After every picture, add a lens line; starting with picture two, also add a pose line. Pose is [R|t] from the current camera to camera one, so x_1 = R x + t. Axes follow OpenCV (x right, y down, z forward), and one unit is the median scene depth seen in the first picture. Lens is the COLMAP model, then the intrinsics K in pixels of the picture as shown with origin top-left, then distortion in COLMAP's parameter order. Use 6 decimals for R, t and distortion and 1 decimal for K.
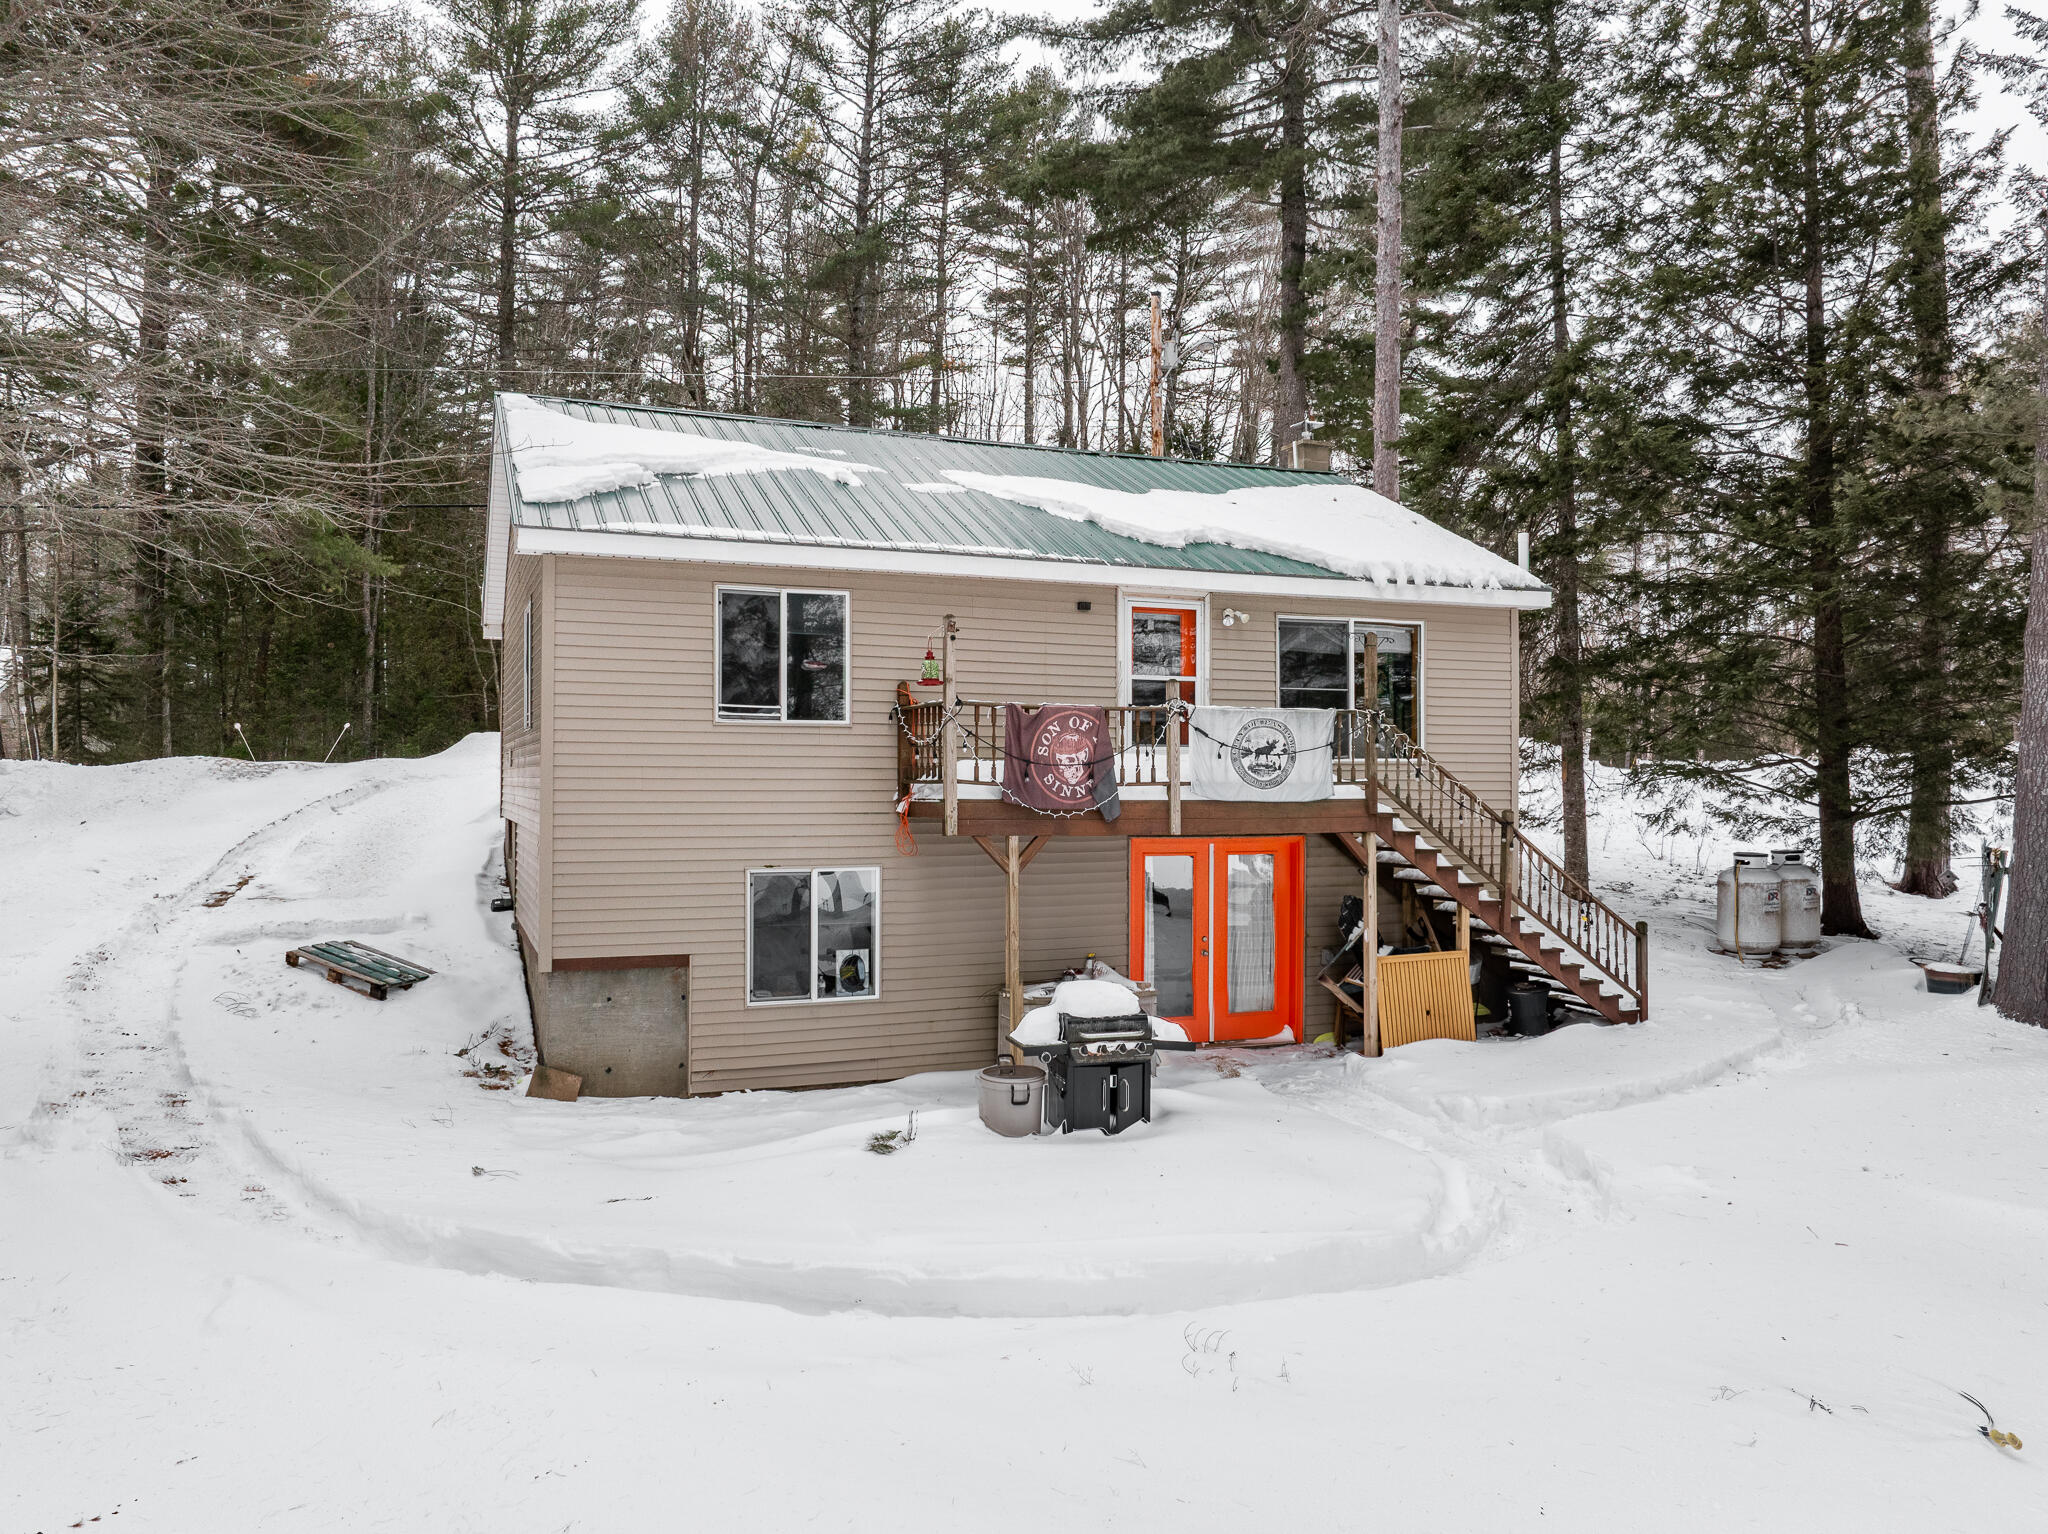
lens RADIAL K [[1459.7, 0, 1024.0], [0, 1459.7, 767.0], [0, 0, 1]] dist [-0.039206, -0.001255]
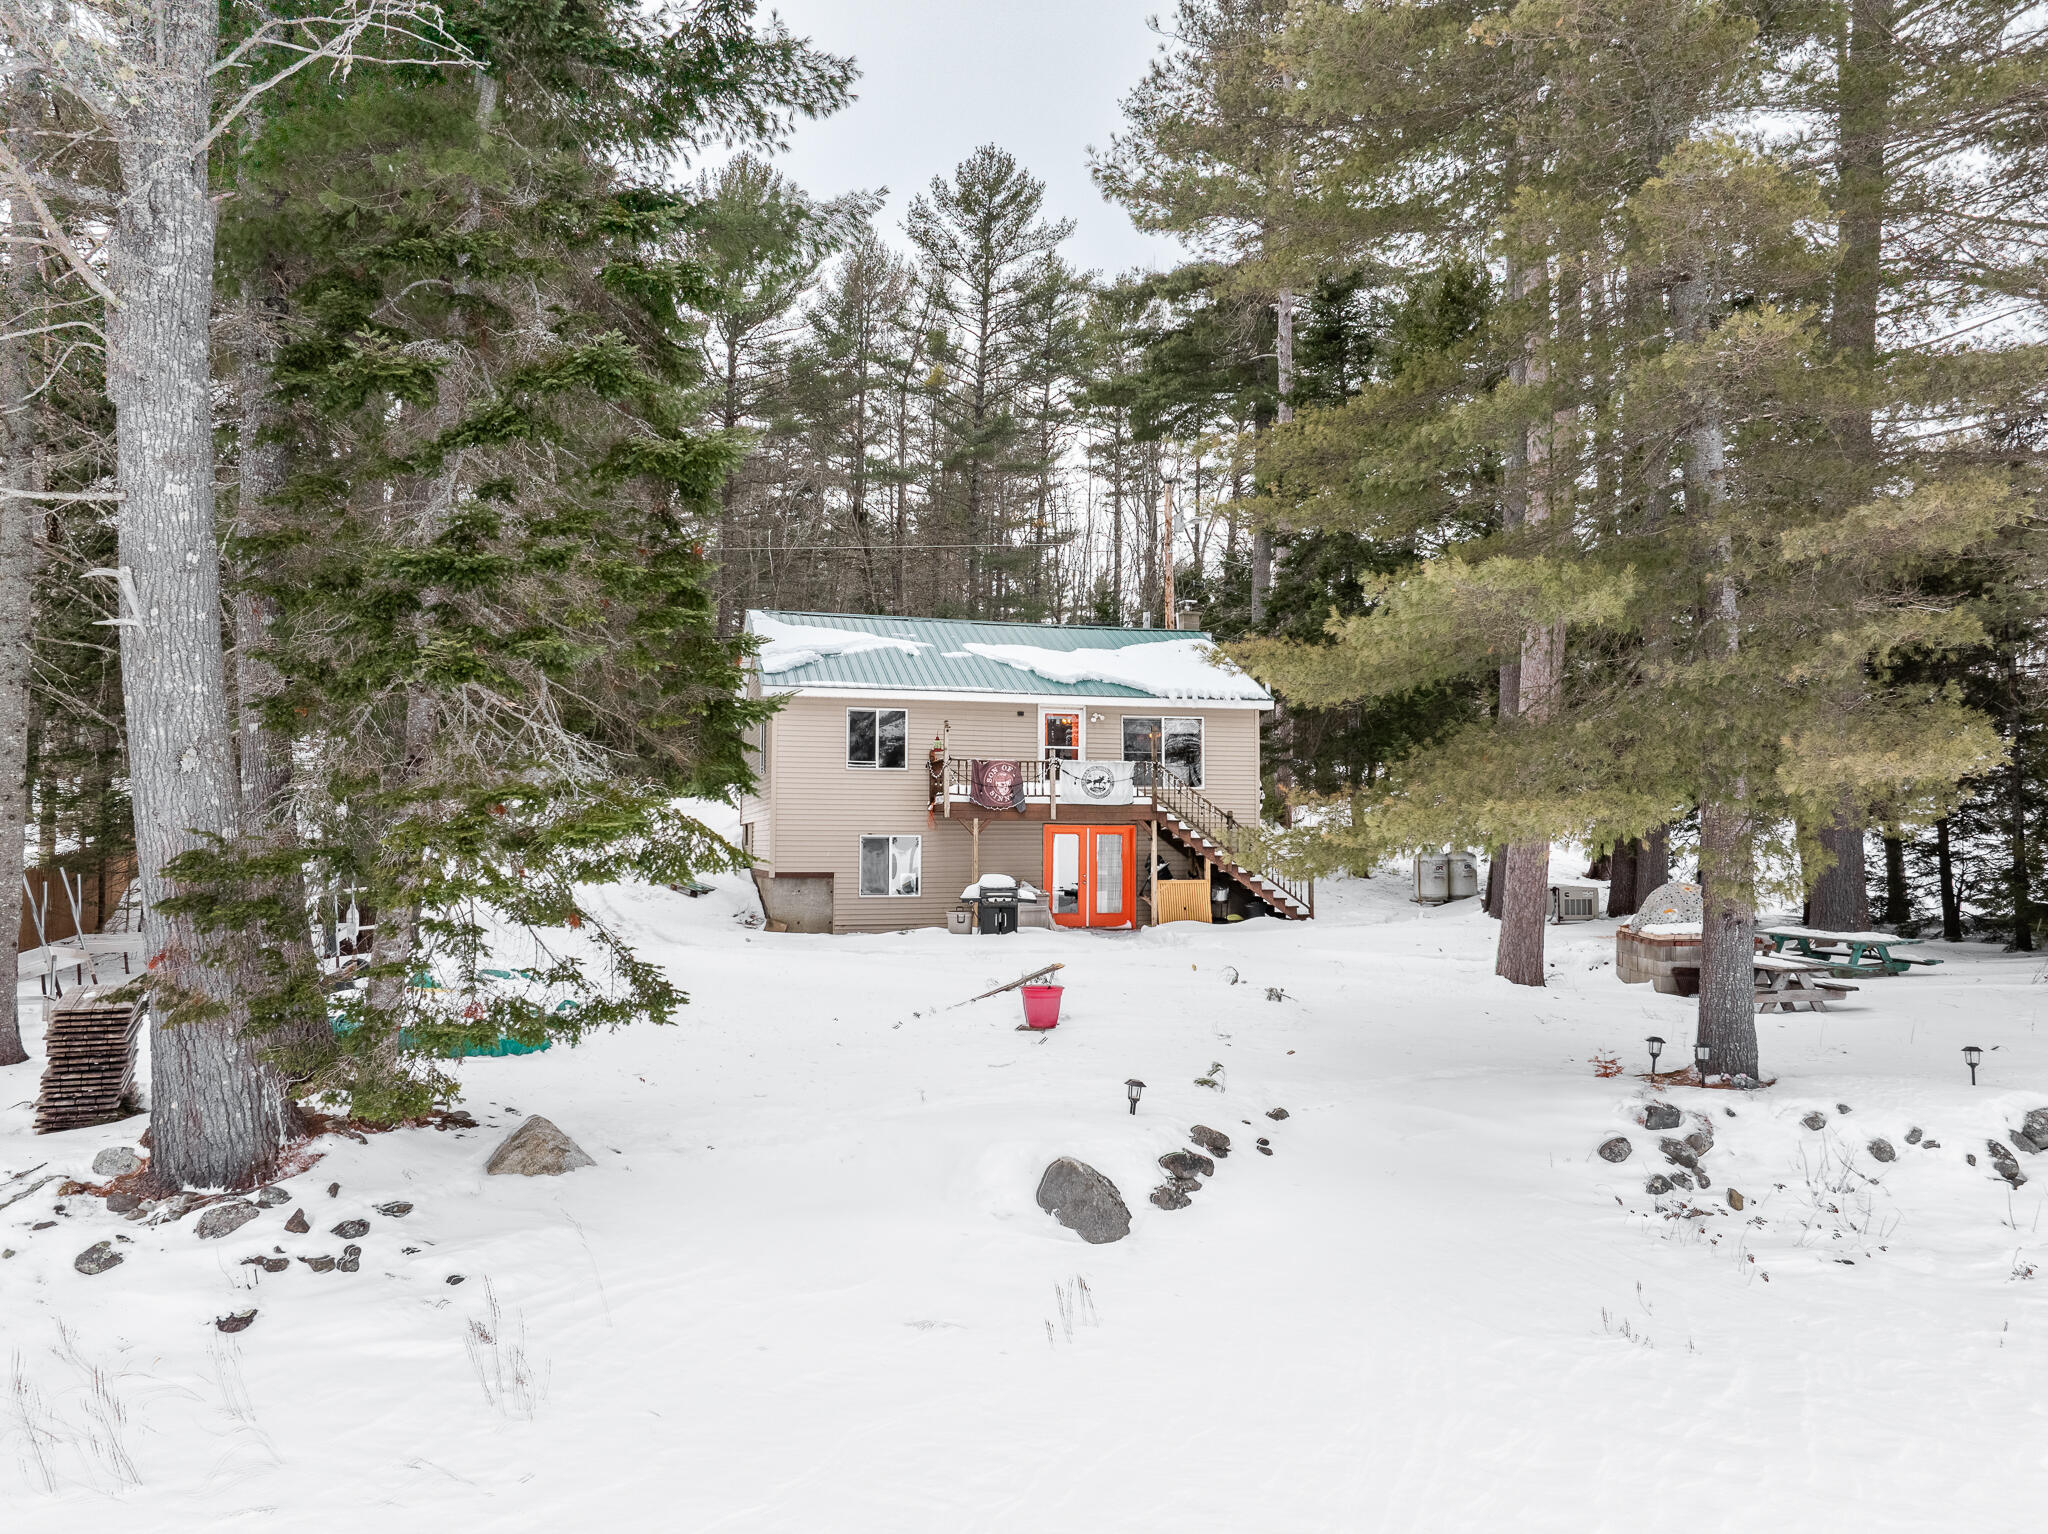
lens RADIAL K [[1432.4, 0, 1008.3], [0, 1432.4, 733.2], [0, 0, 1]] dist [-0.046792, -0.000879]
pose [[0.991644, -0.009441, -0.128657, 0.295455], [0.000241, 0.997453, -0.071333, 0.066508], [0.129003, 0.070706, 0.989120, -1.063972]]
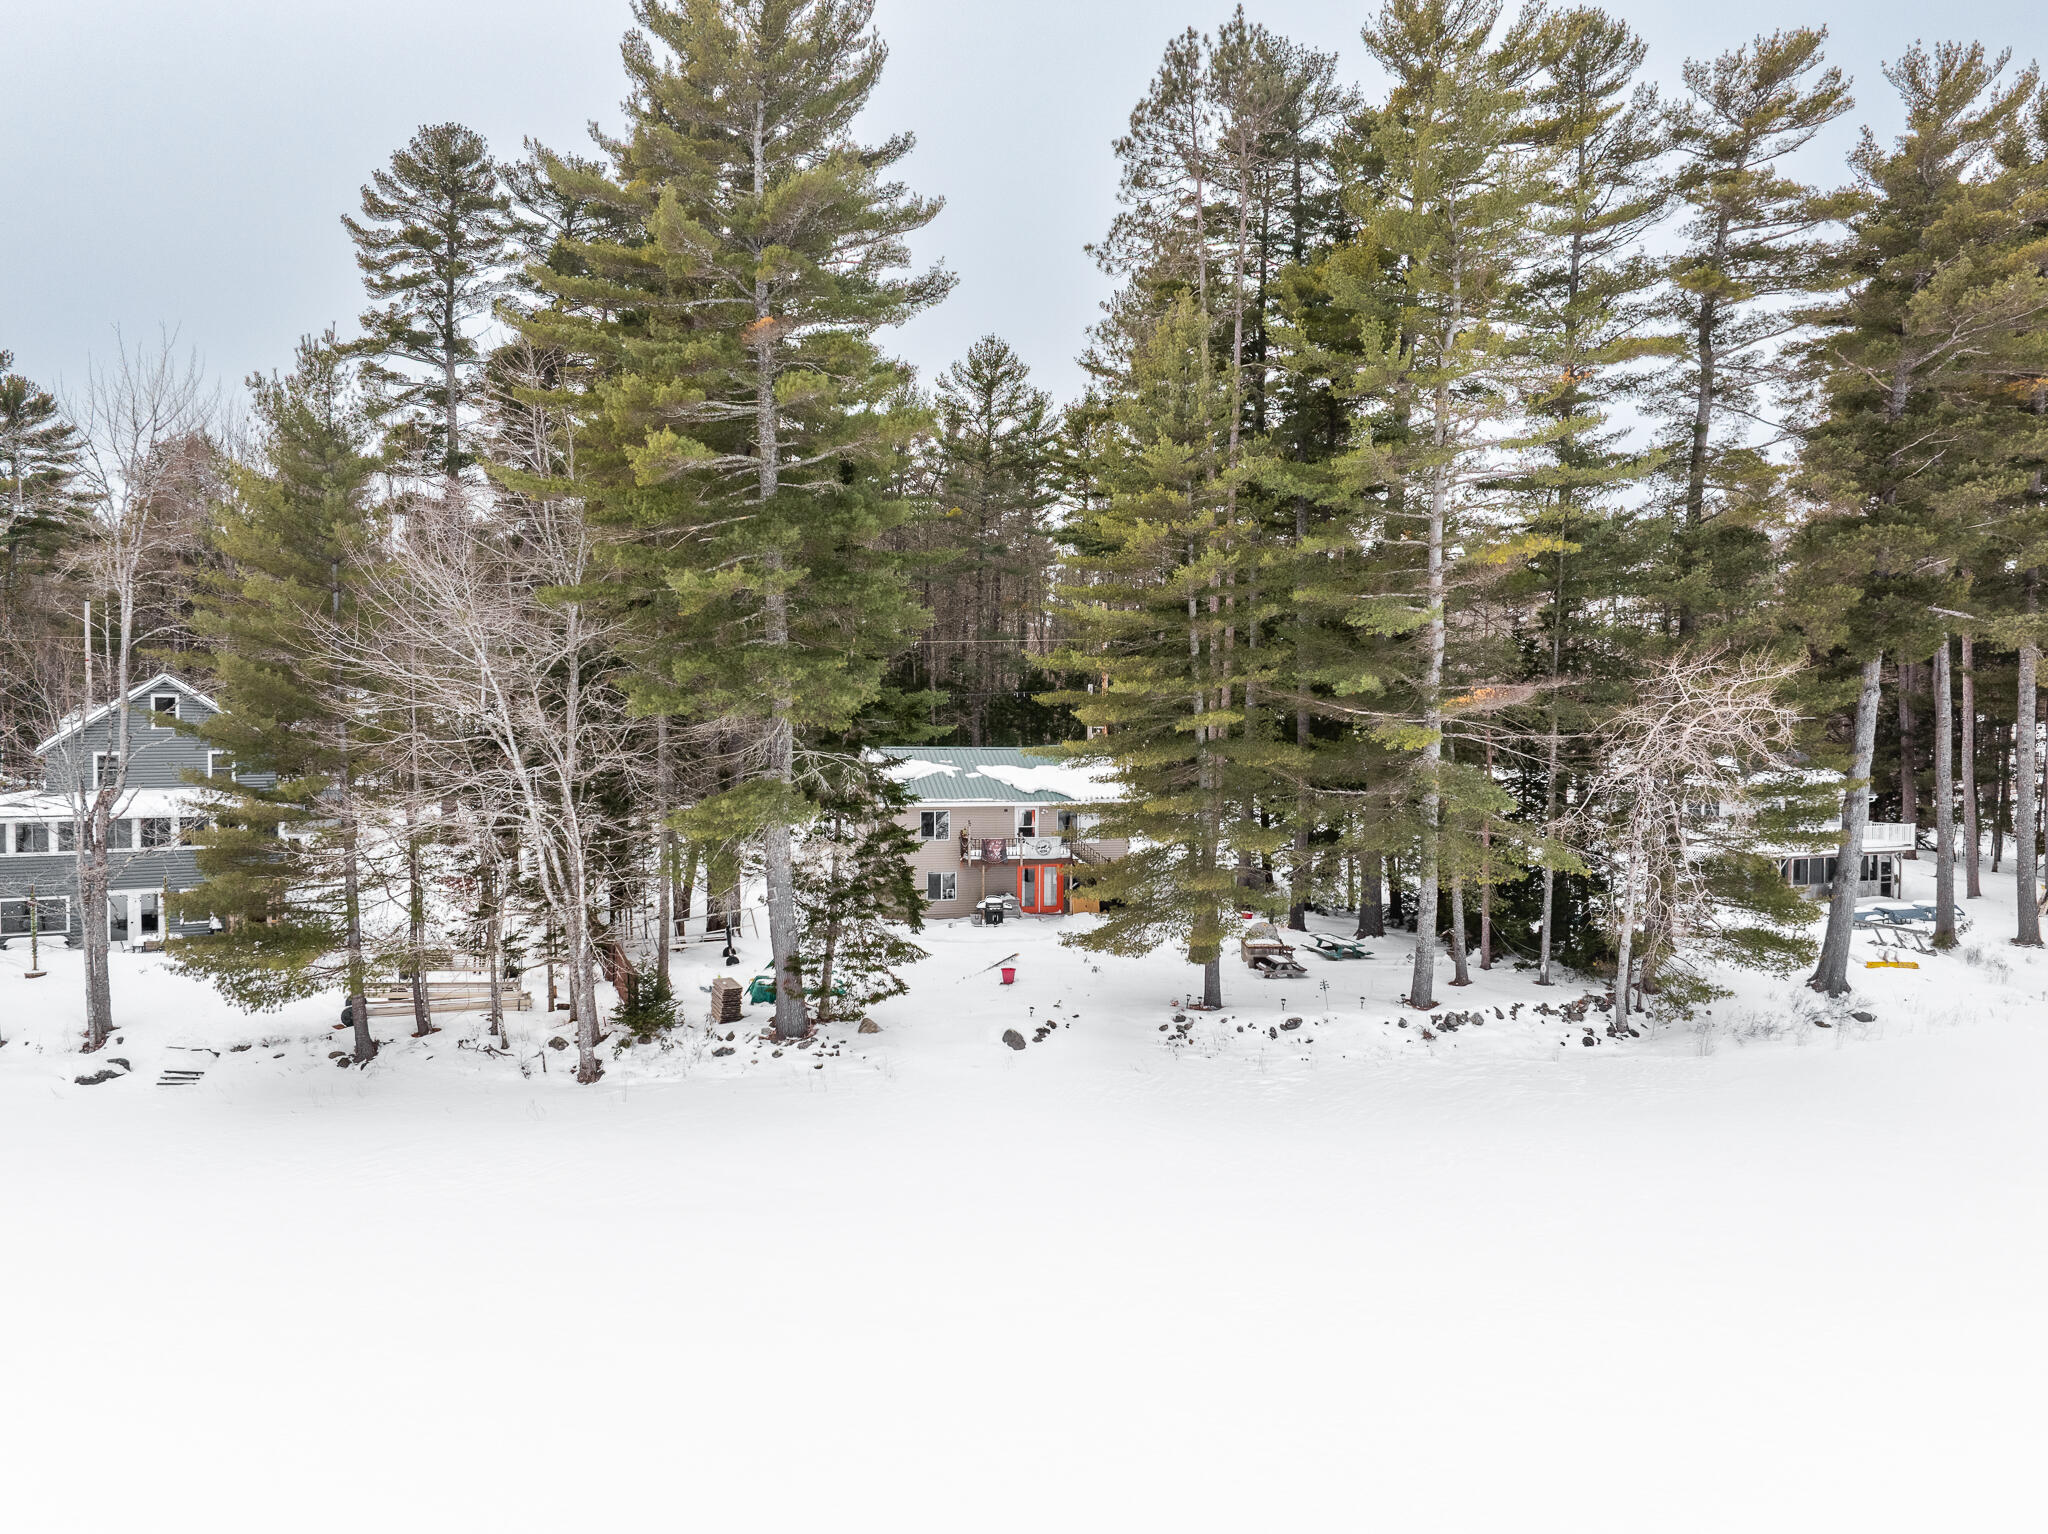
lens RADIAL K [[1459.7, 0, 1024.0], [0, 1459.7, 767.0], [0, 0, 1]] dist [-0.039206, -0.001255]
pose [[0.992860, 0.009566, -0.118904, 0.607832], [-0.003984, 0.998882, 0.047095, -0.444073], [0.119222, -0.046285, 0.991788, -3.247043]]
